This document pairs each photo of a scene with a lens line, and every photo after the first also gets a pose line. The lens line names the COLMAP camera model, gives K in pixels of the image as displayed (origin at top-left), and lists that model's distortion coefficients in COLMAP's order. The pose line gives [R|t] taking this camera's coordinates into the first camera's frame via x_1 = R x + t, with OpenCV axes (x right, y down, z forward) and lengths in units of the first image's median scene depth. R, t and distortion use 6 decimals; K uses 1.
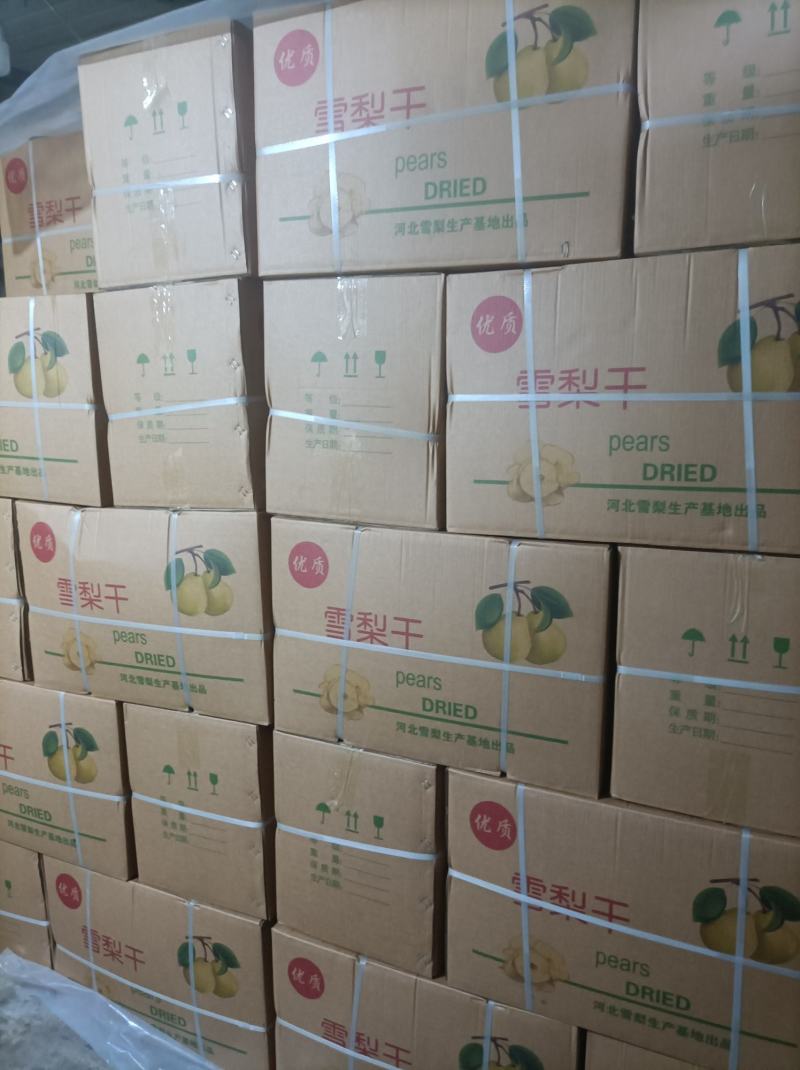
lens RADIAL K [[804.2, 0, 403.0], [0, 804.2, 533.3], [0, 0, 1]] dist [0.069422, -0.124014]
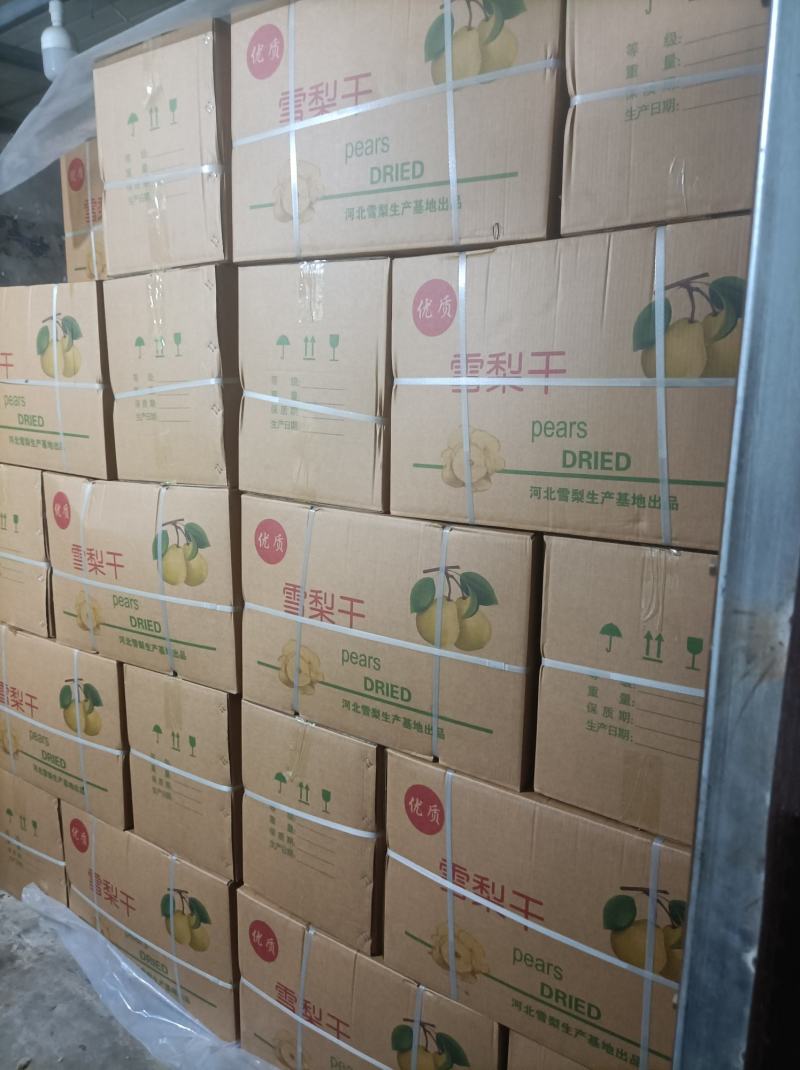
lens RADIAL K [[804.2, 0, 403.0], [0, 804.2, 533.3], [0, 0, 1]] dist [0.069422, -0.124014]
pose [[0.984141, 0.050136, -0.170157, 0.239416], [-0.049849, 0.998739, 0.005959, 0.014885], [0.170241, 0.002618, 0.985399, 0.007466]]
